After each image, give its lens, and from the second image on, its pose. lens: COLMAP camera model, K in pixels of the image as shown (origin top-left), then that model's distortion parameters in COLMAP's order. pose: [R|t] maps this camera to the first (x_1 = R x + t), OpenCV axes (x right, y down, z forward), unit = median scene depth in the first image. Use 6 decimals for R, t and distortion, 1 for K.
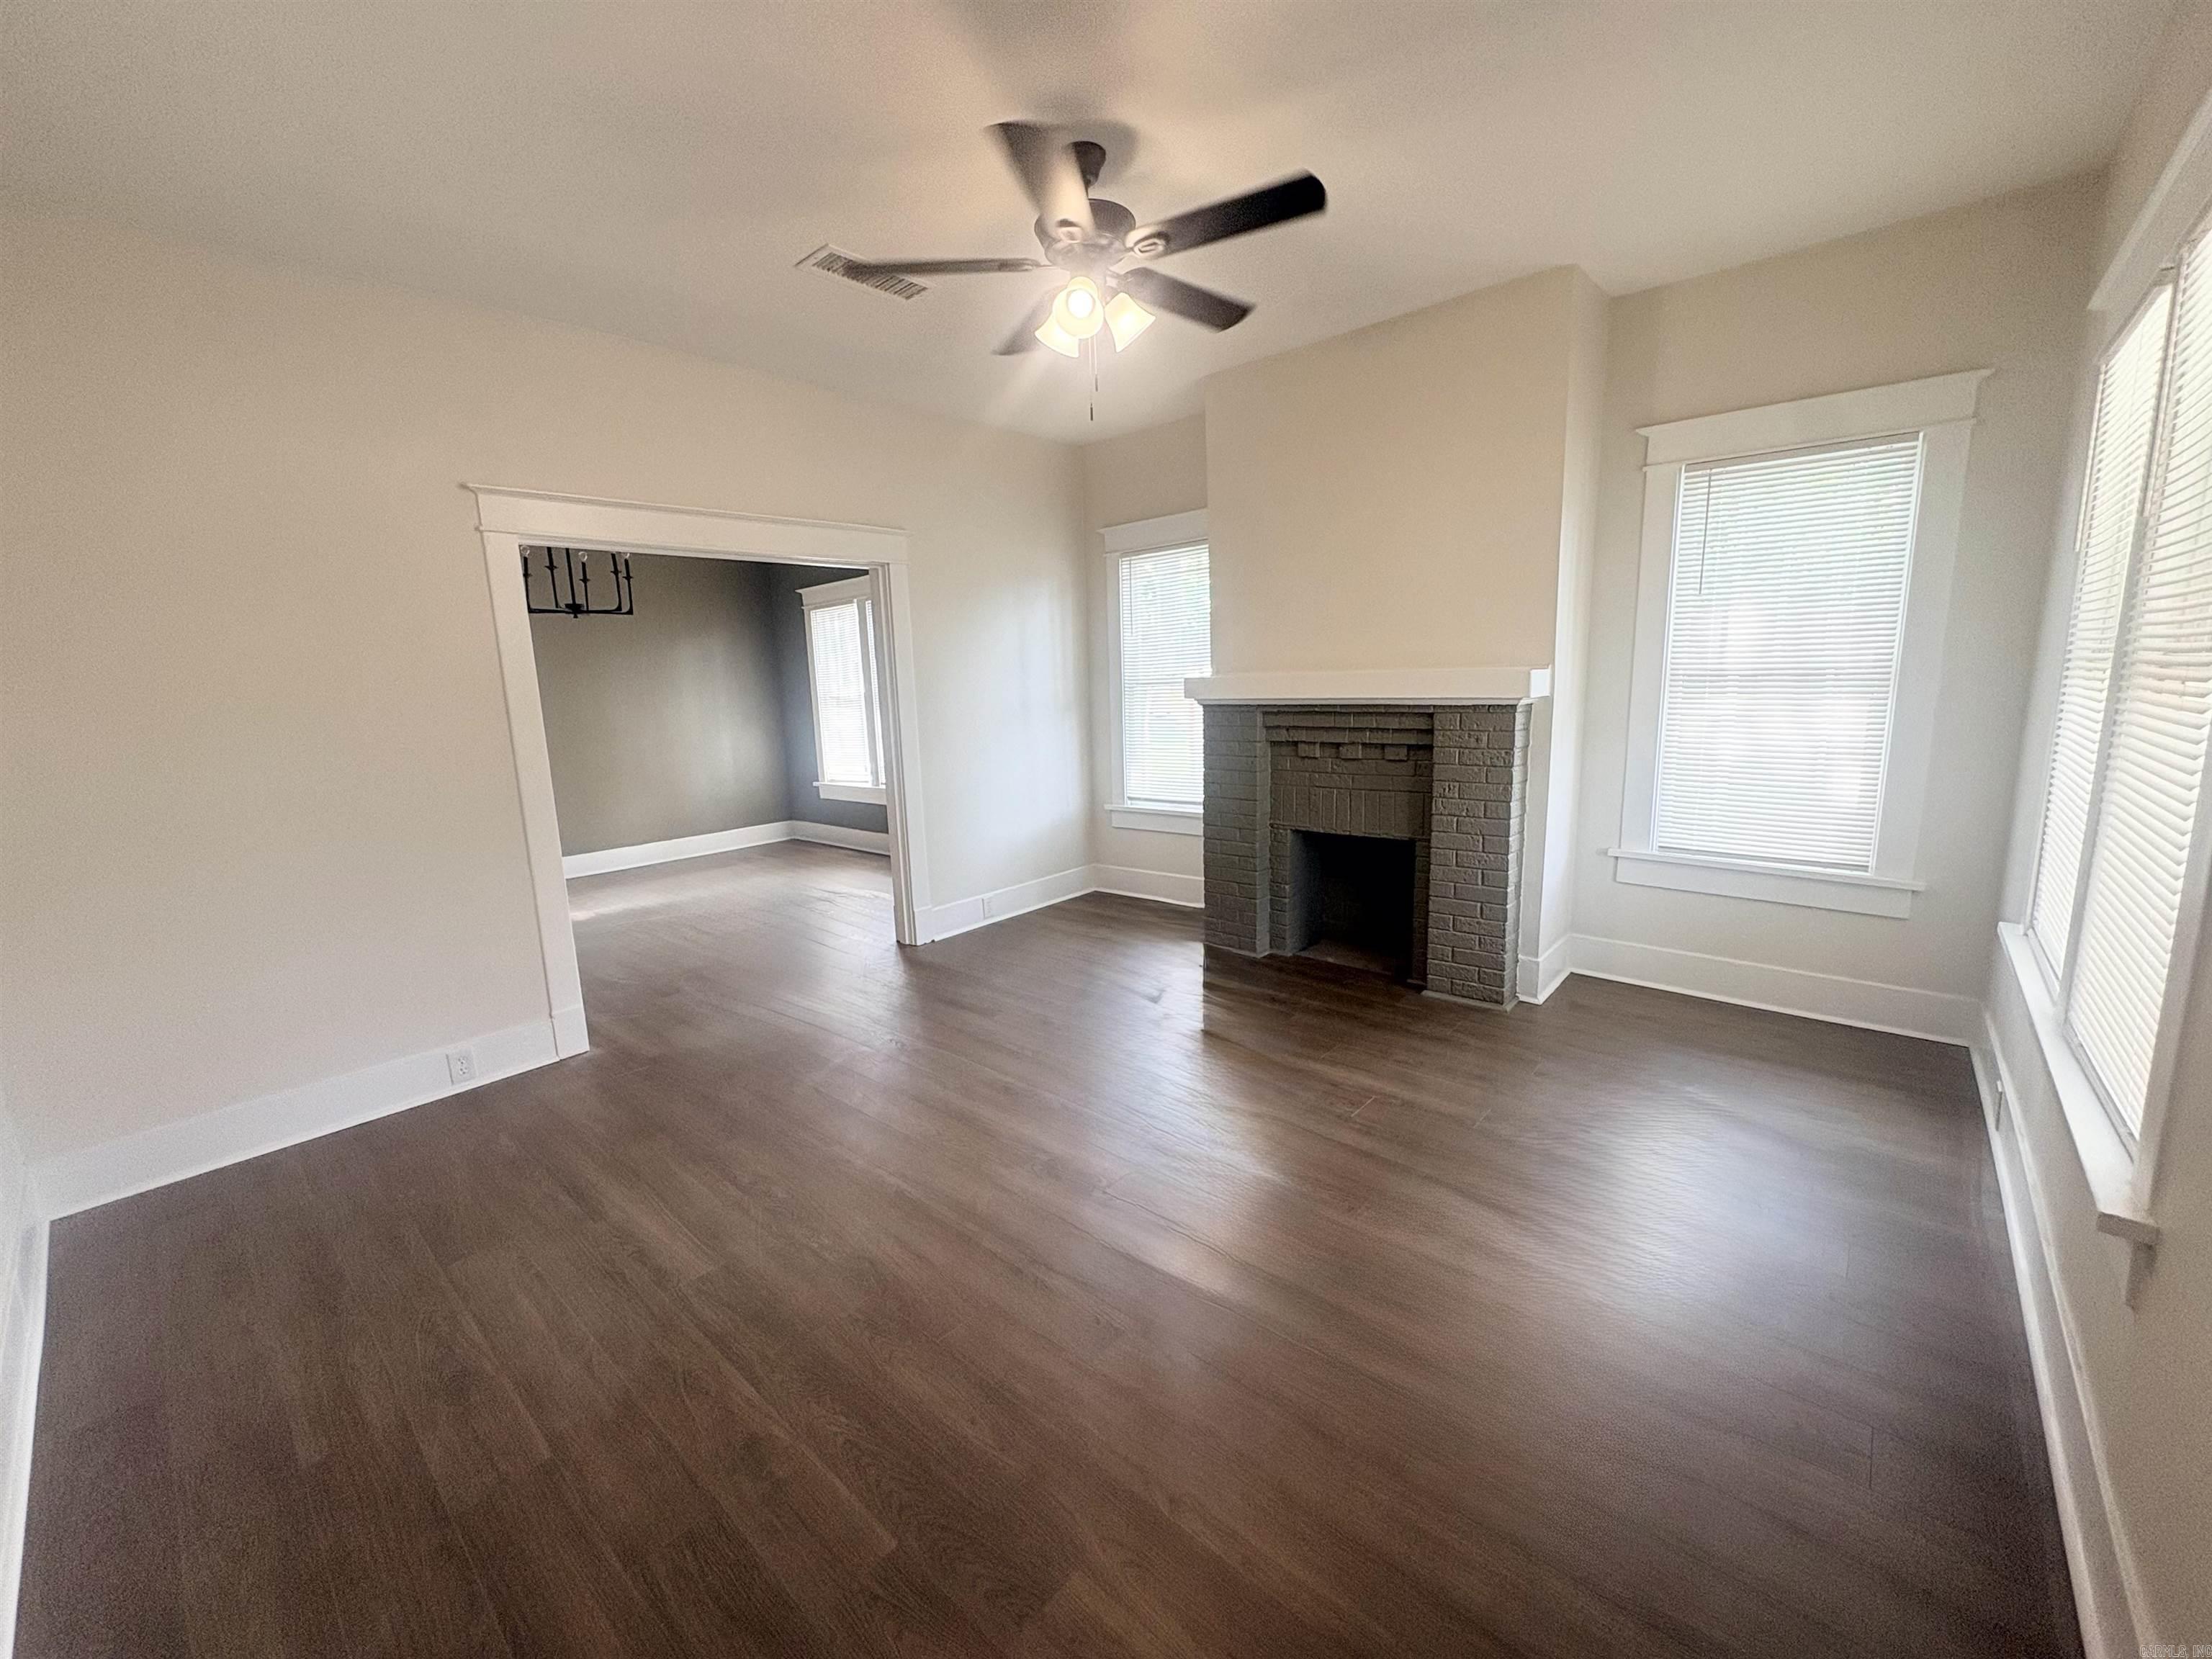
lens RADIAL K [[883.0, 0, 1106.0], [0, 883.0, 829.5], [0, 0, 1]] dist [-0.008856, -0.000068]
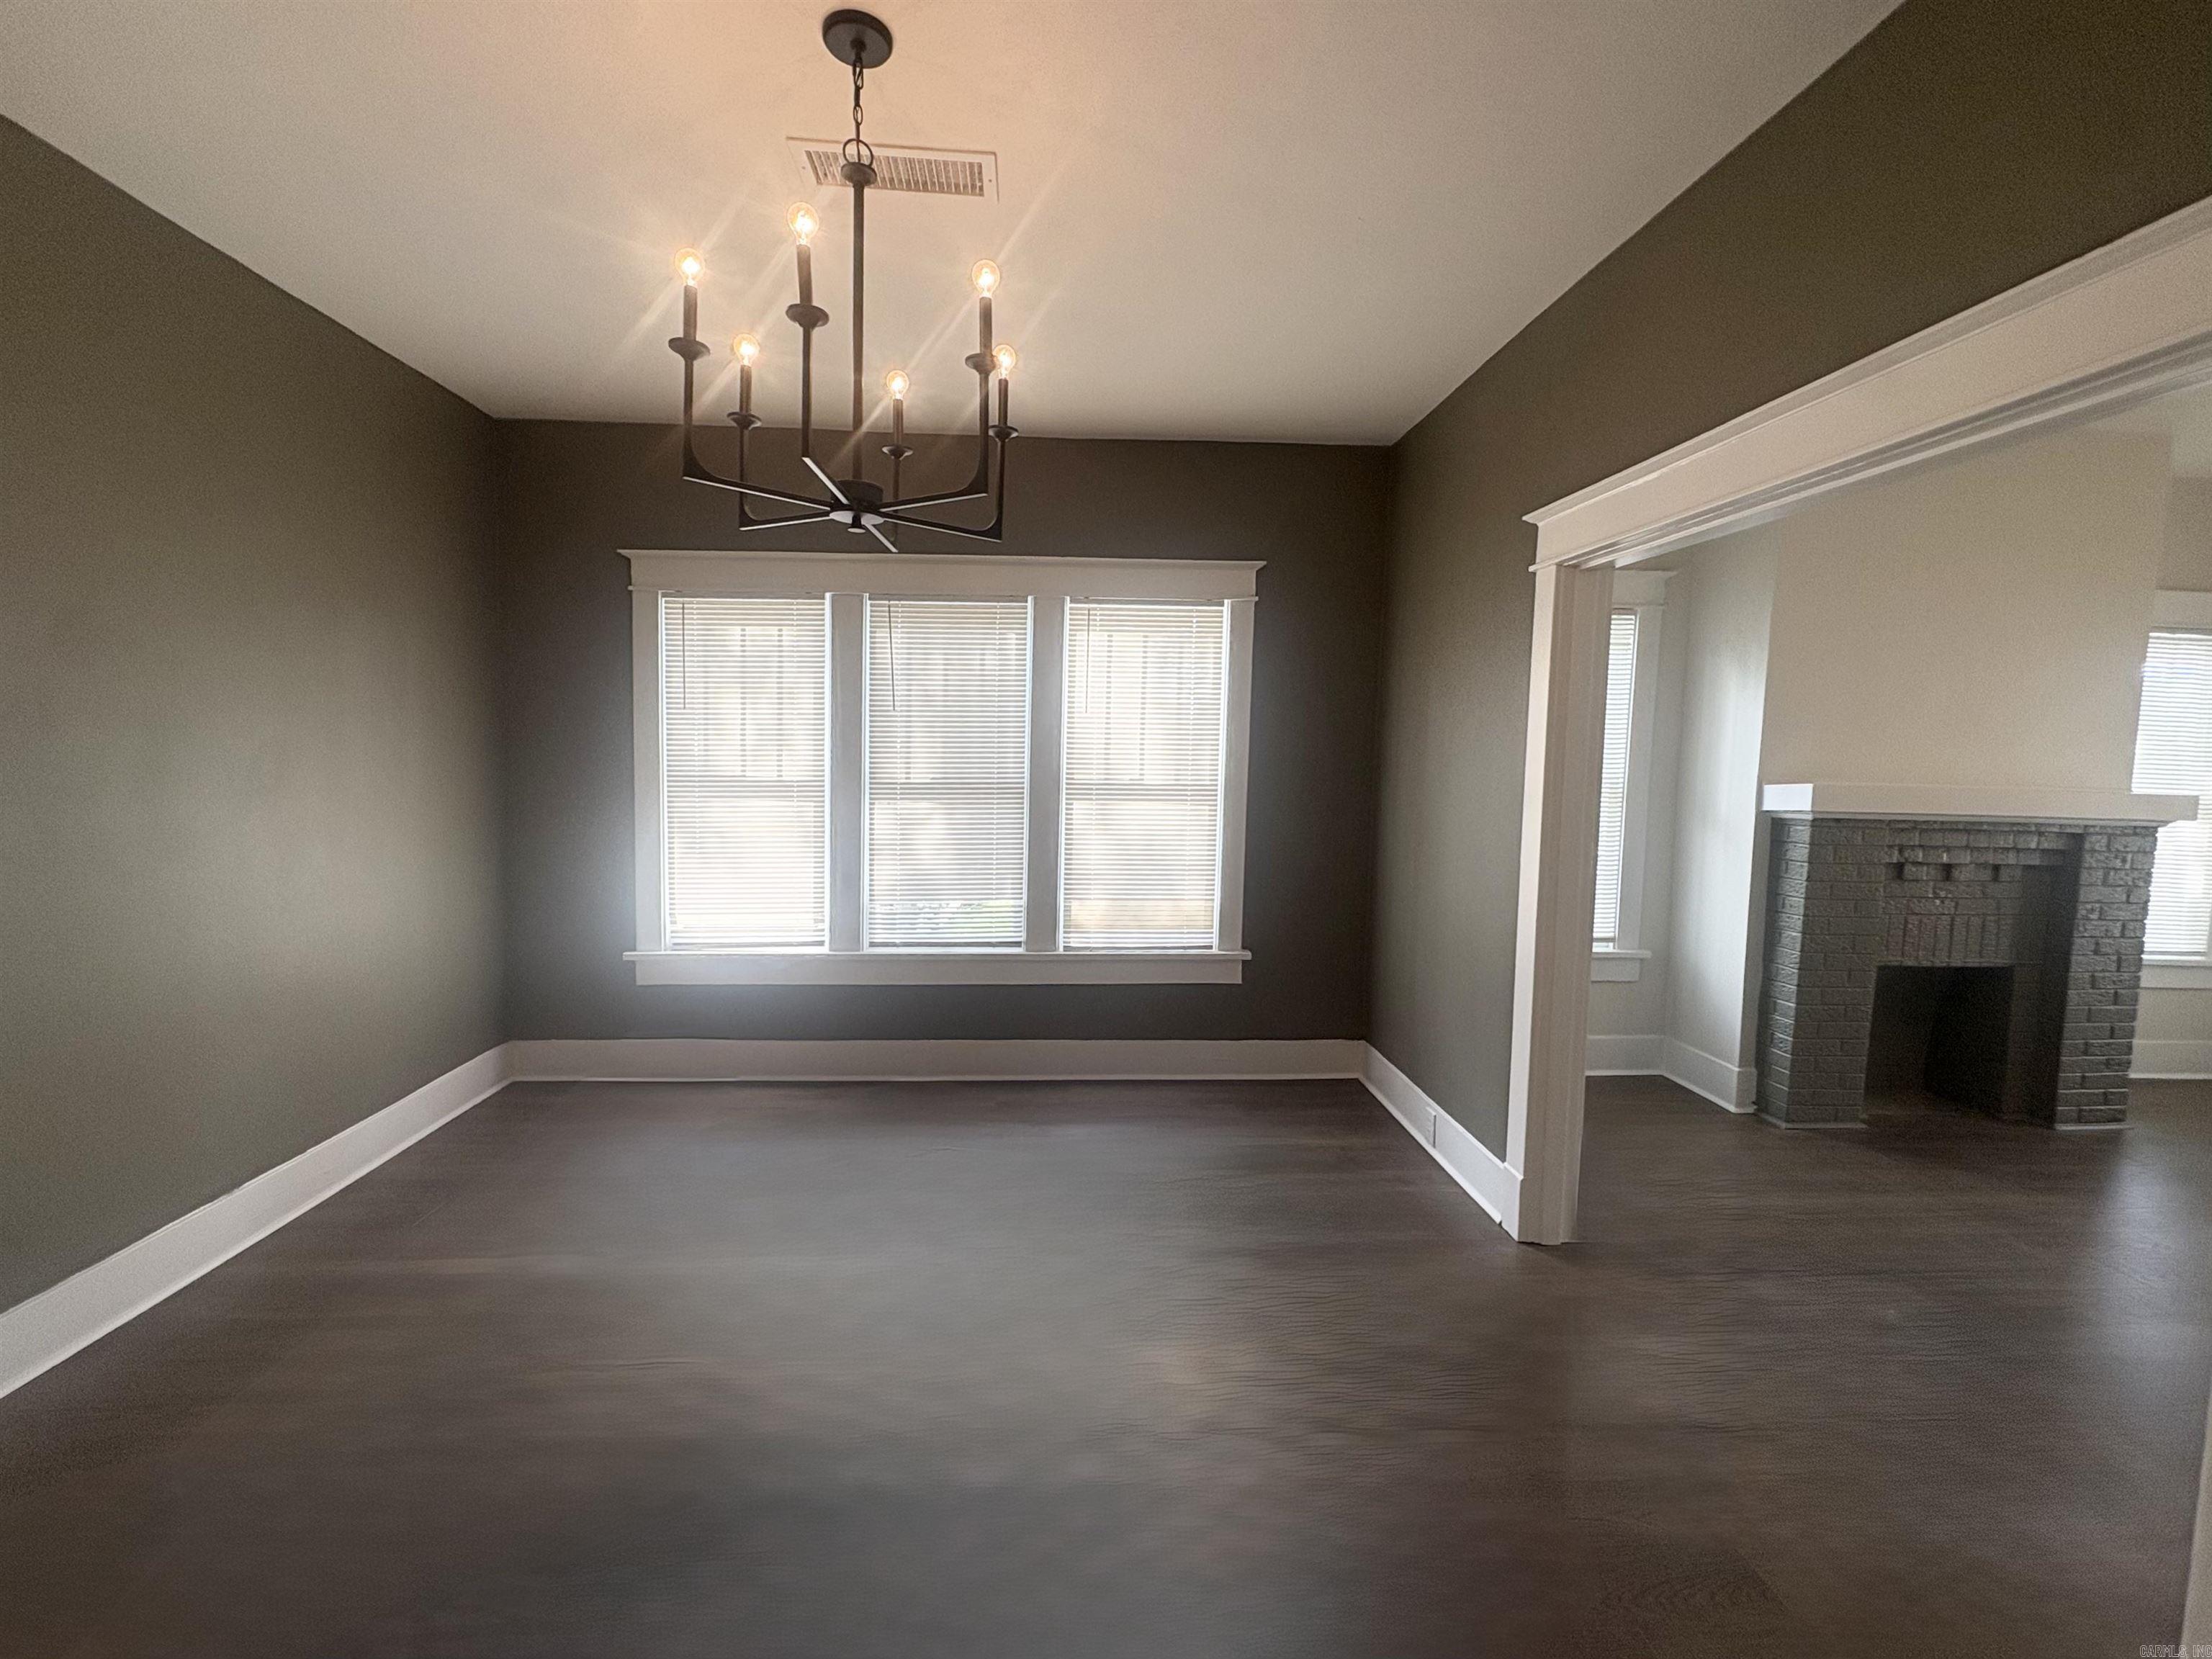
lens RADIAL K [[934.1, 0, 1106.0], [0, 934.1, 829.5], [0, 0, 1]] dist [-0.011784, -0.000176]
pose [[0.706287, 0.008924, 0.707869, -0.969348], [0.072842, 0.993697, -0.085206, -0.111328], [-0.704168, 0.111743, 0.701186, 0.906090]]
